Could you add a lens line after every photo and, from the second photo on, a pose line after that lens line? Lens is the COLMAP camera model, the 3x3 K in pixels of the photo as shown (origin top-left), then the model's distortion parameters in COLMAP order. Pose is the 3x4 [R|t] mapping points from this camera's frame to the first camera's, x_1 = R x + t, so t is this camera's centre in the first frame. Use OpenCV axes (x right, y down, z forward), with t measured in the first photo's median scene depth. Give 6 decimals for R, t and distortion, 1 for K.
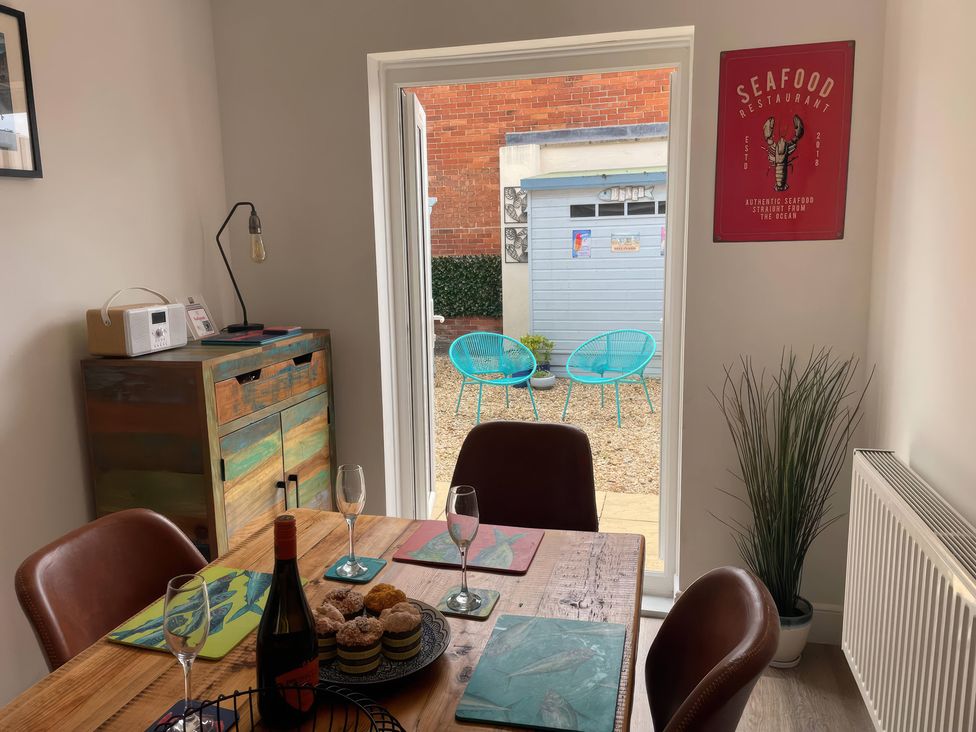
lens RADIAL K [[740.6, 0, 484.0], [0, 740.6, 360.7], [0, 0, 1]] dist [0.119775, -0.160286]
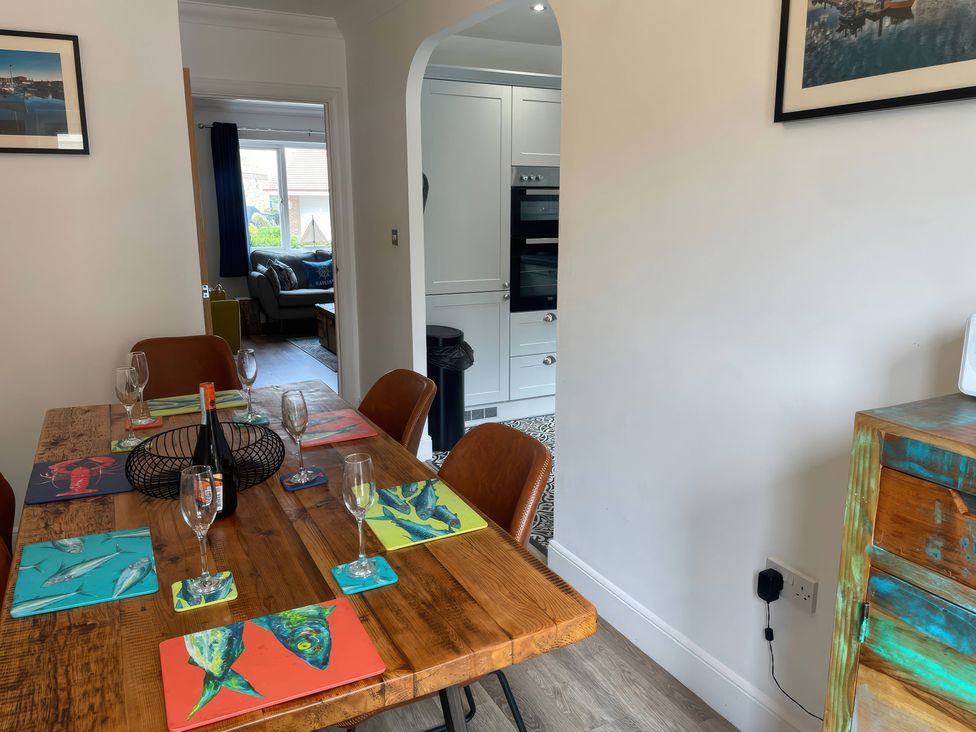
lens RADIAL K [[740.6, 0, 484.0], [0, 740.6, 360.7], [0, 0, 1]] dist [0.119775, -0.160286]
pose [[-0.755565, 0.157788, -0.635786, 0.161425], [-0.083596, 0.939397, 0.332482, -0.175113], [0.649717, 0.304361, -0.696586, 1.076643]]
